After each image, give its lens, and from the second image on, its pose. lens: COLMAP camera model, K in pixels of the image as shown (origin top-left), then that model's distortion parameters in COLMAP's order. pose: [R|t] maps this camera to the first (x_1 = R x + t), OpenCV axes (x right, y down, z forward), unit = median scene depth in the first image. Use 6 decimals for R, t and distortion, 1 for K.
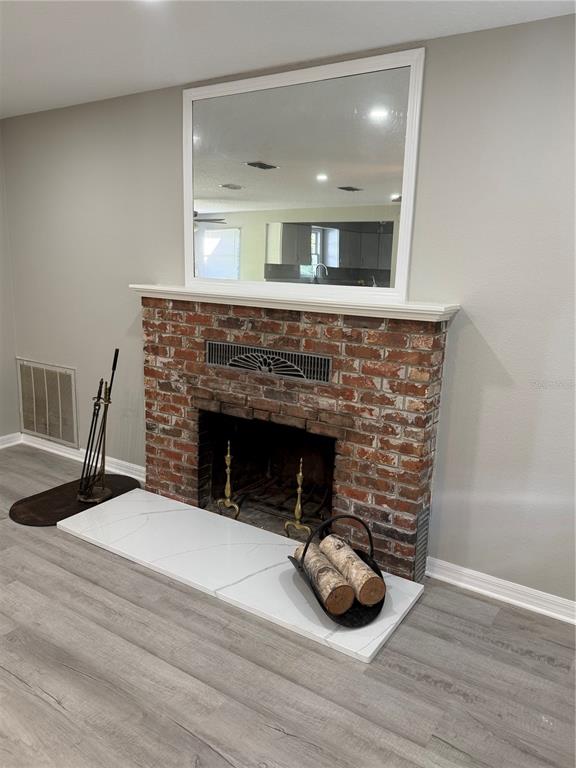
lens RADIAL K [[577.7, 0, 287.3], [0, 577.7, 381.2], [0, 0, 1]] dist [0.057001, -0.005734]
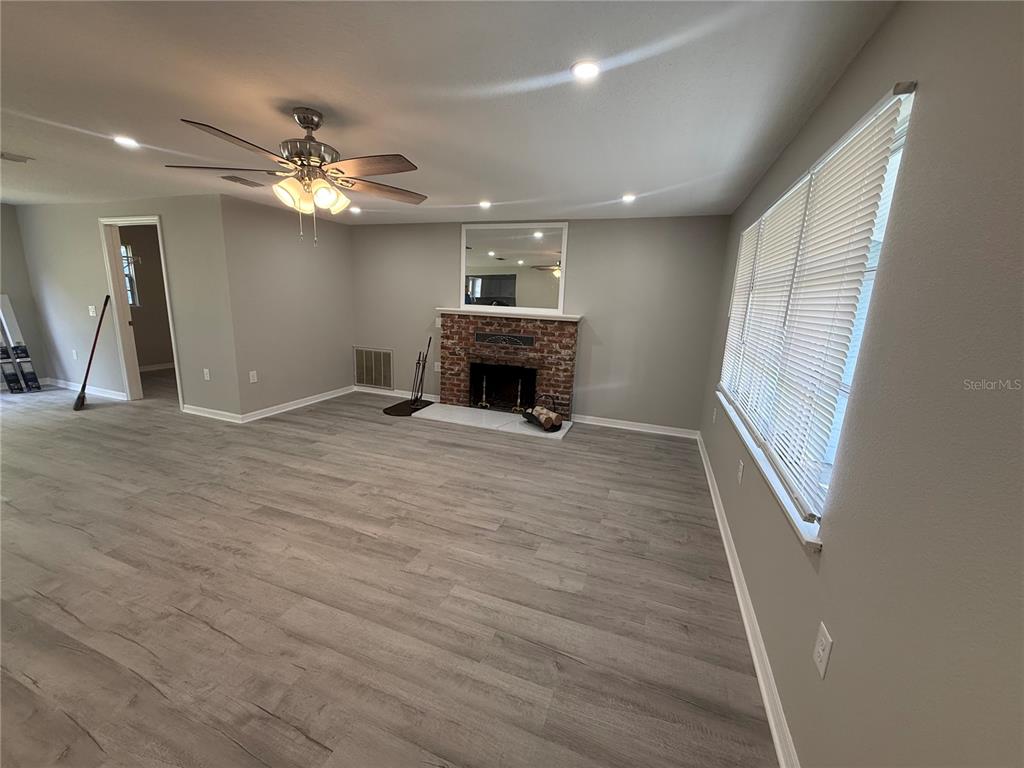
lens RADIAL K [[409.6, 0, 508.8], [0, 409.6, 387.3], [0, 0, 1]] dist [0.000345, -0.000128]
pose [[0.972380, -0.038092, 0.230275, -0.434389], [0.034861, 0.999229, 0.018085, 0.138158], [-0.230786, -0.009558, 0.972957, -0.682735]]
